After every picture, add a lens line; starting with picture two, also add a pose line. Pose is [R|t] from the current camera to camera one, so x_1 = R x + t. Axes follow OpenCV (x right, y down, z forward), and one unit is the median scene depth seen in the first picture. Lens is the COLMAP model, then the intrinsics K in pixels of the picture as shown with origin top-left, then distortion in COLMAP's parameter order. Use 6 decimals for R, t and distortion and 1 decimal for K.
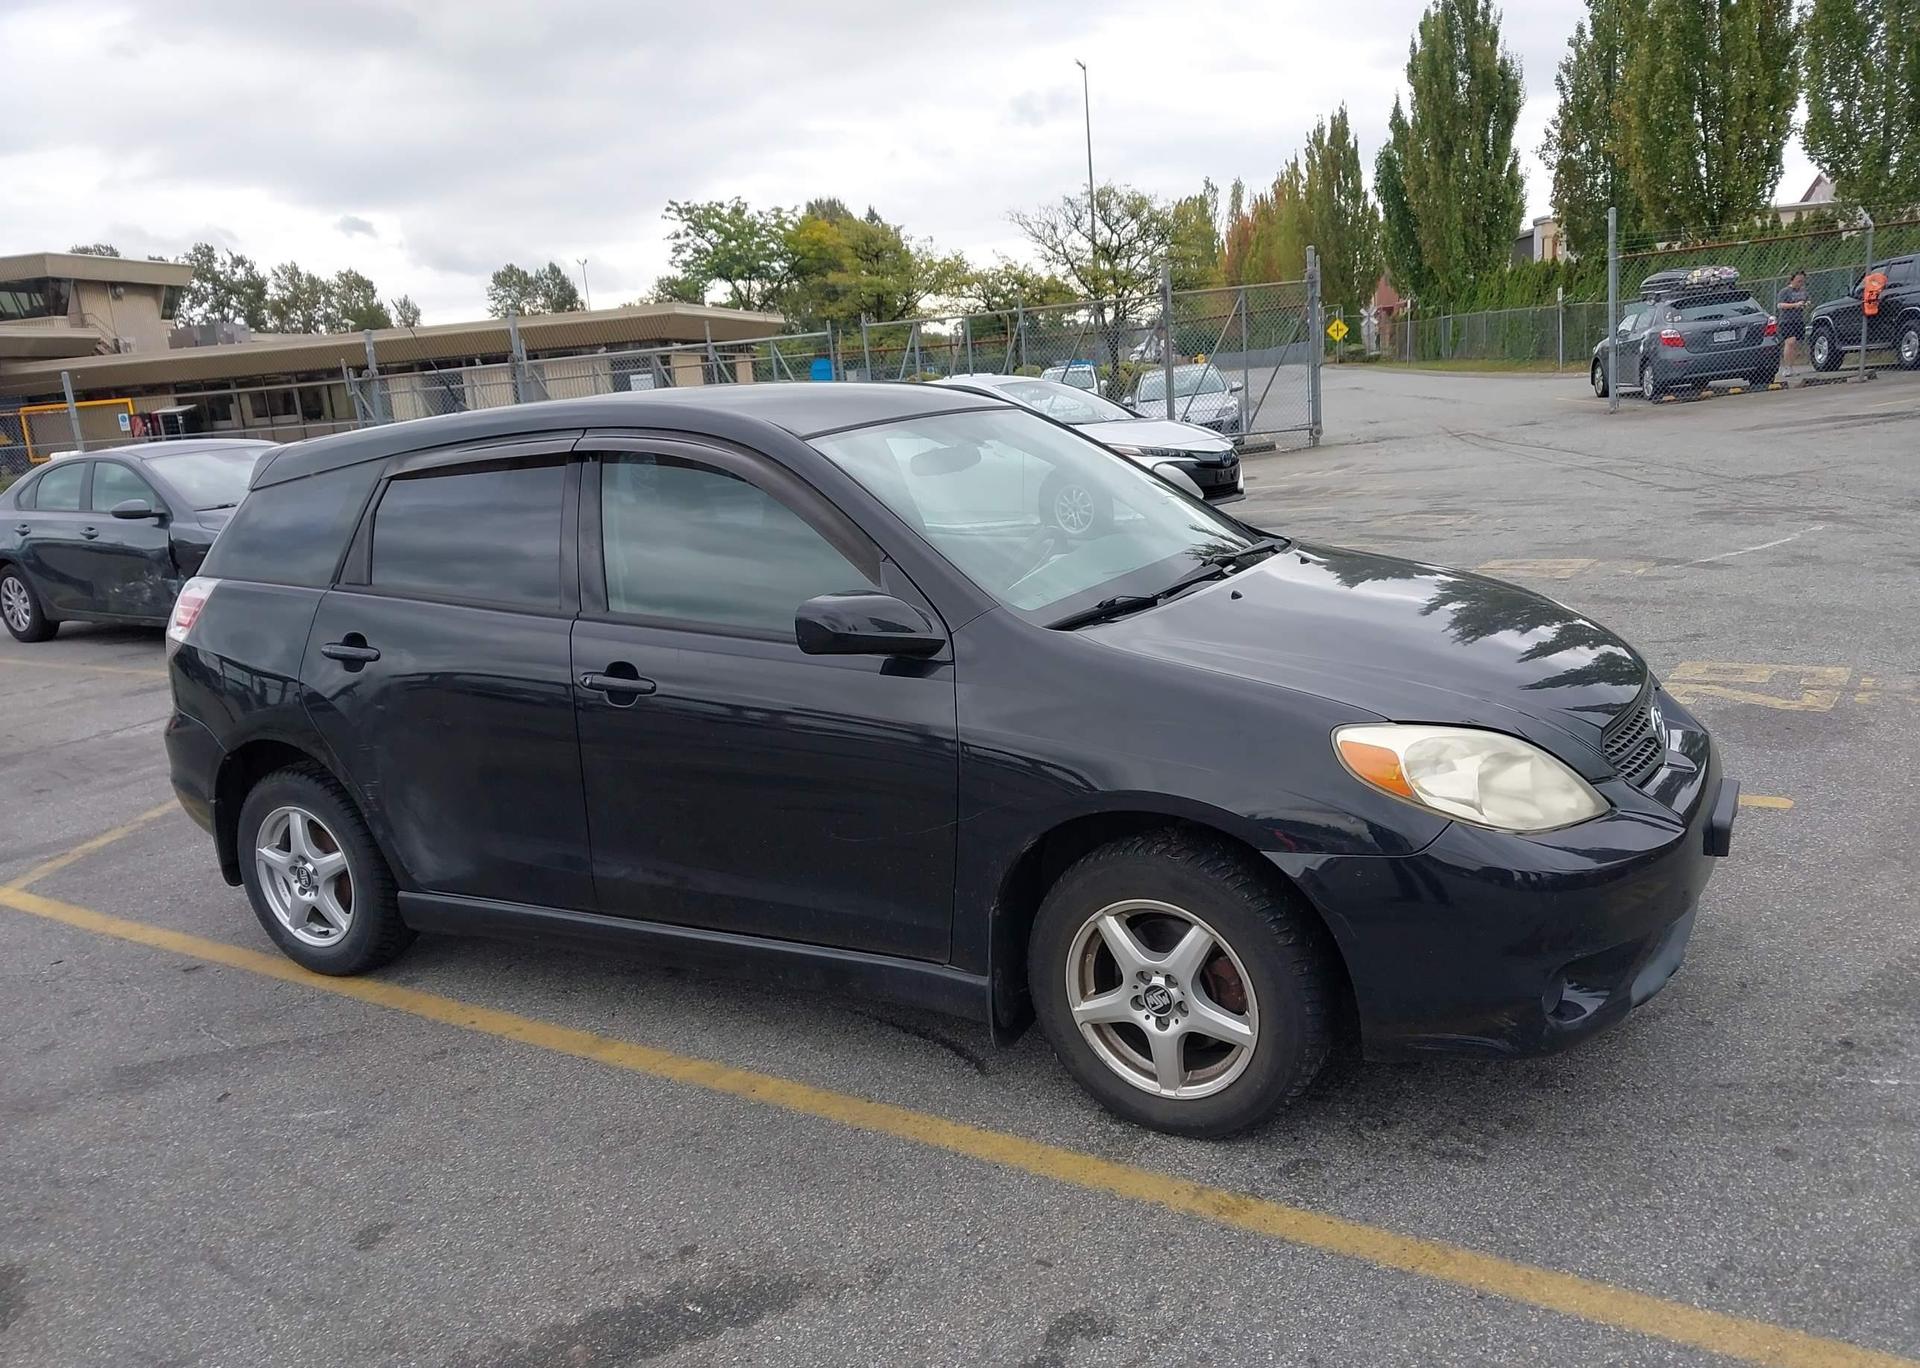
lens RADIAL K [[1537.9, 0, 948.7], [0, 1537.9, 698.5], [0, 0, 1]] dist [0.017855, -0.018538]
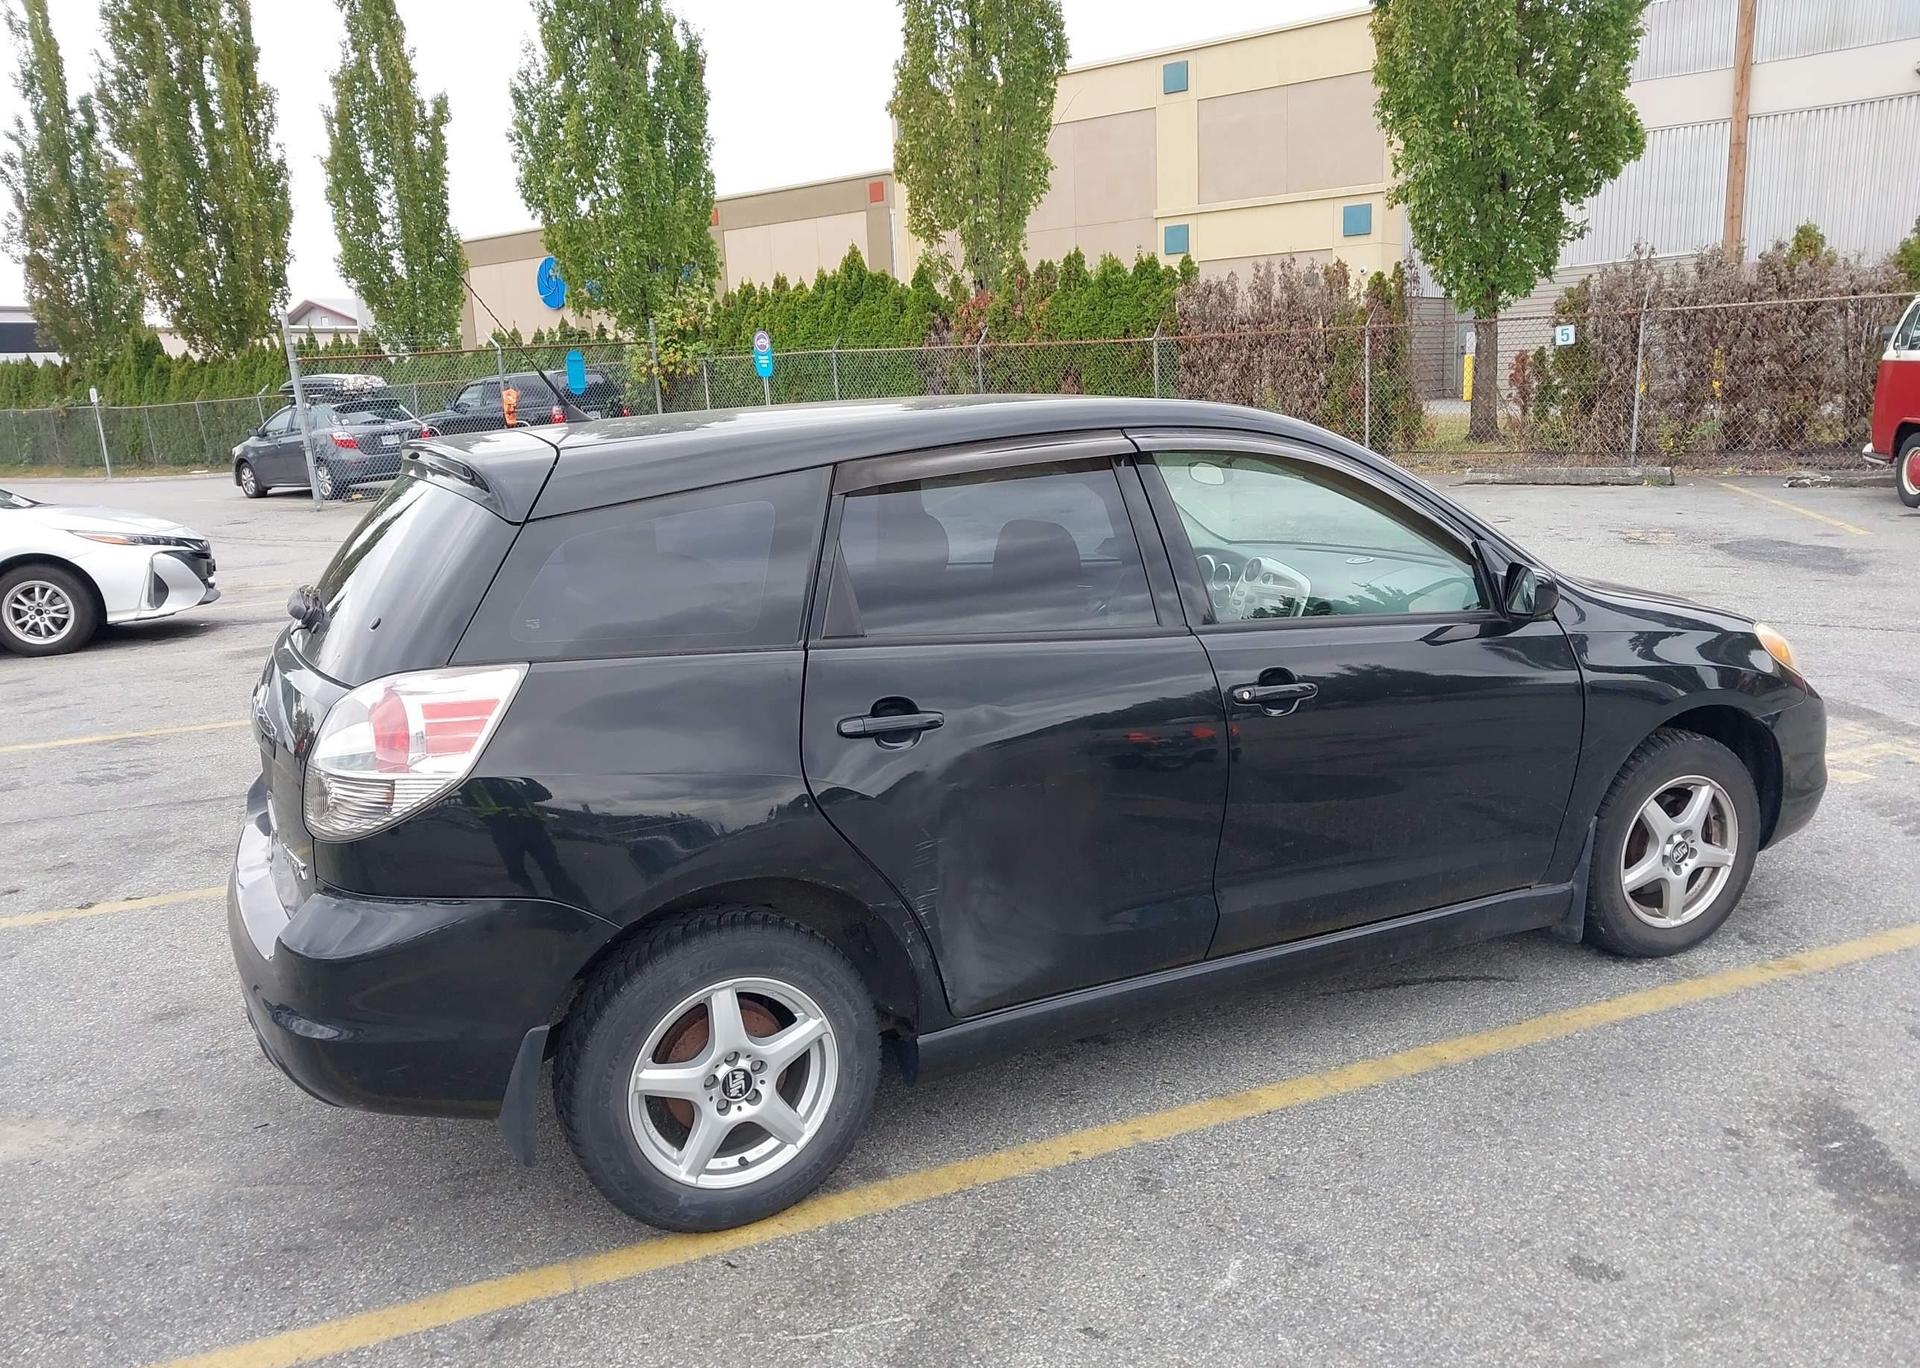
lens RADIAL K [[1537.9, 0, 964.7], [0, 1537.9, 675.5], [0, 0, 1]] dist [0.017855, -0.018538]
pose [[0.542113, -0.094833, 0.834937, -0.321940], [0.169354, 0.985553, 0.001980, -0.015585], [-0.823063, 0.140326, 0.550342, 0.185747]]
